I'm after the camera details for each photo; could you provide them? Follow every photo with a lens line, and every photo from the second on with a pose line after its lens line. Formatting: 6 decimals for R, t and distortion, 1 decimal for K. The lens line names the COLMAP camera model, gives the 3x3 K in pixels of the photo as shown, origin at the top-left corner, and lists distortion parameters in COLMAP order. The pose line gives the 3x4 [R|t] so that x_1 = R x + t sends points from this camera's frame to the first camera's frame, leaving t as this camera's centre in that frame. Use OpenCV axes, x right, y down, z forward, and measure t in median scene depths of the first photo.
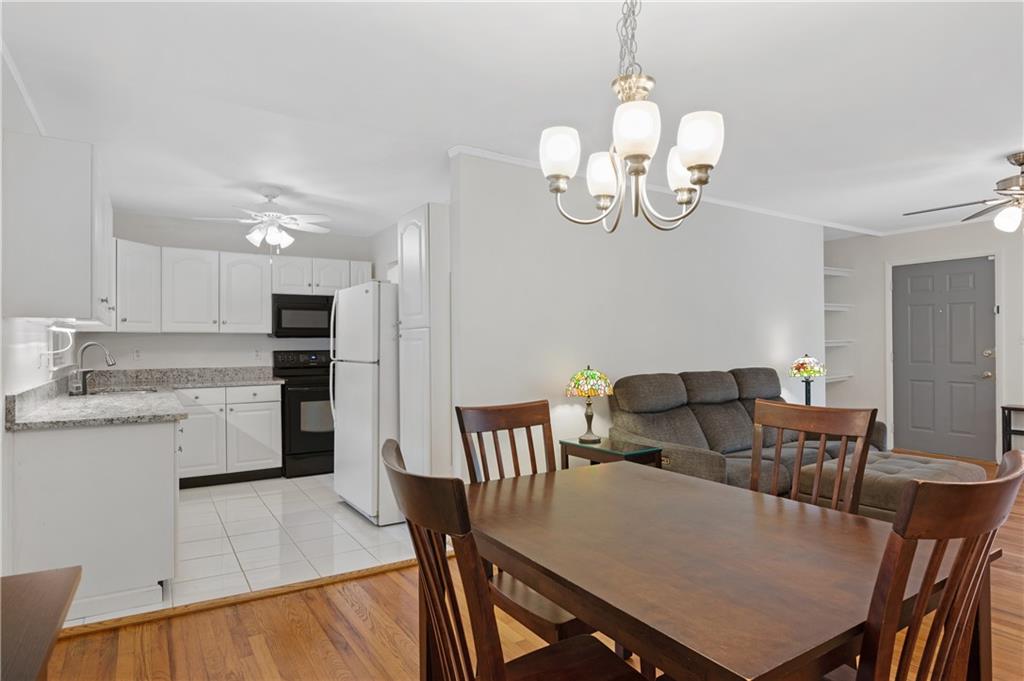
lens RADIAL K [[562.9, 0, 515.9], [0, 562.9, 340.1], [0, 0, 1]] dist [-0.006799, 0.001348]
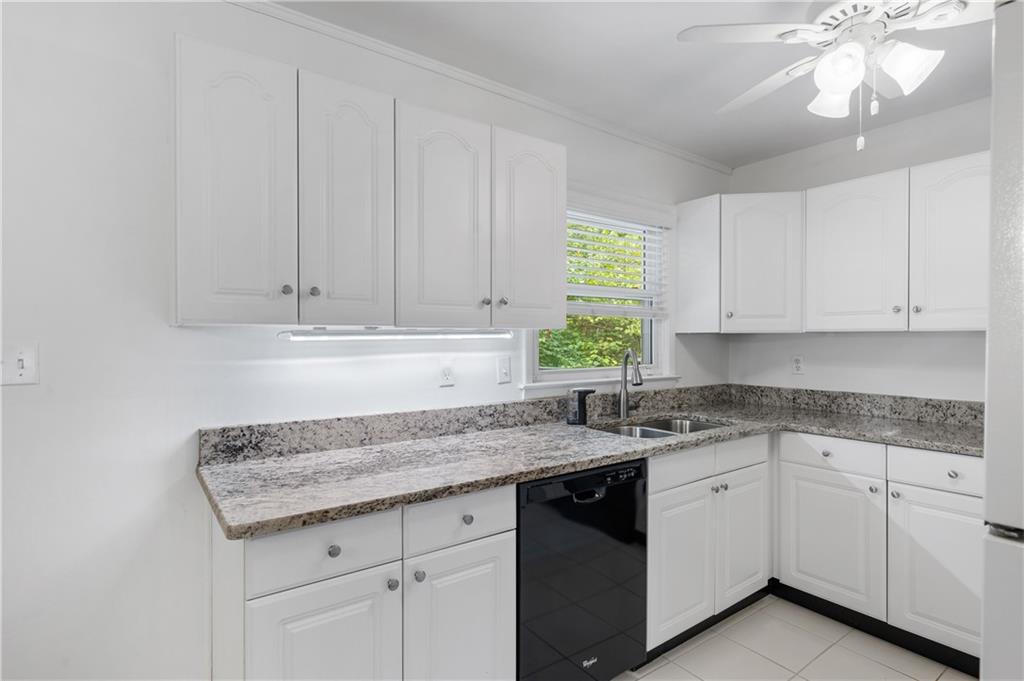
lens RADIAL K [[516.9, 0, 522.1], [0, 516.9, 339.7], [0, 0, 1]] dist [-0.002551, -0.000186]
pose [[0.048092, 0.004017, -0.998835, -0.088577], [0.007558, 0.999962, 0.004386, -0.010031], [0.998814, -0.007760, 0.048060, 0.655719]]
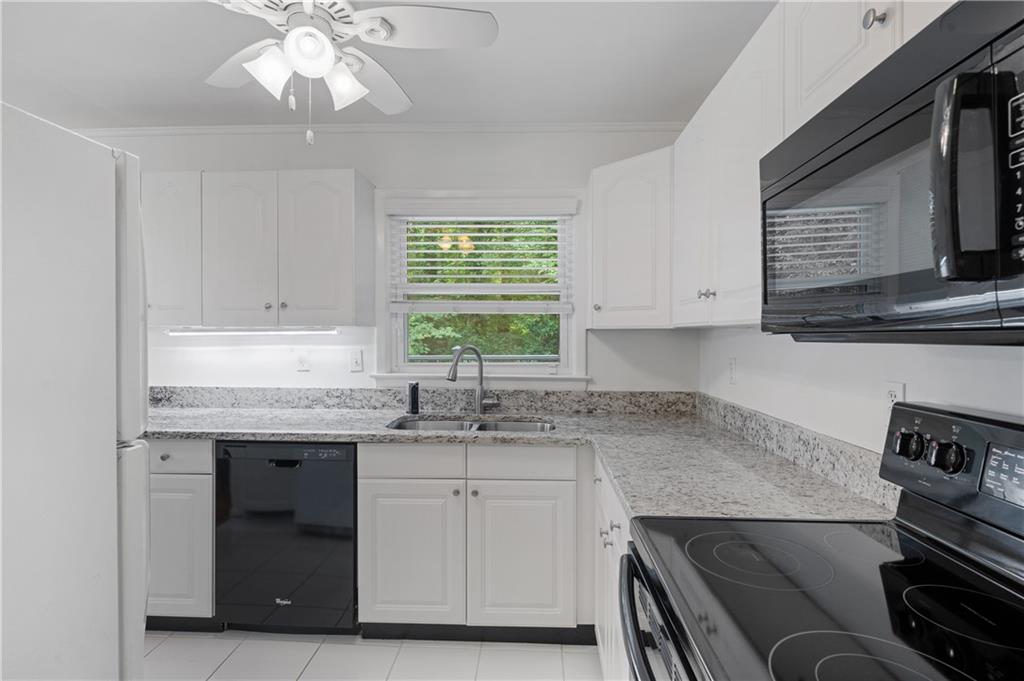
lens RADIAL K [[494.8, 0, 515.9], [0, 494.8, 340.6], [0, 0, 1]] dist [-0.004501, 0.001434]
pose [[-0.582636, 0.006497, -0.812708, -0.223058], [0.003845, 0.999979, 0.005238, -0.004786], [0.812724, -0.000073, -0.582648, 1.123137]]
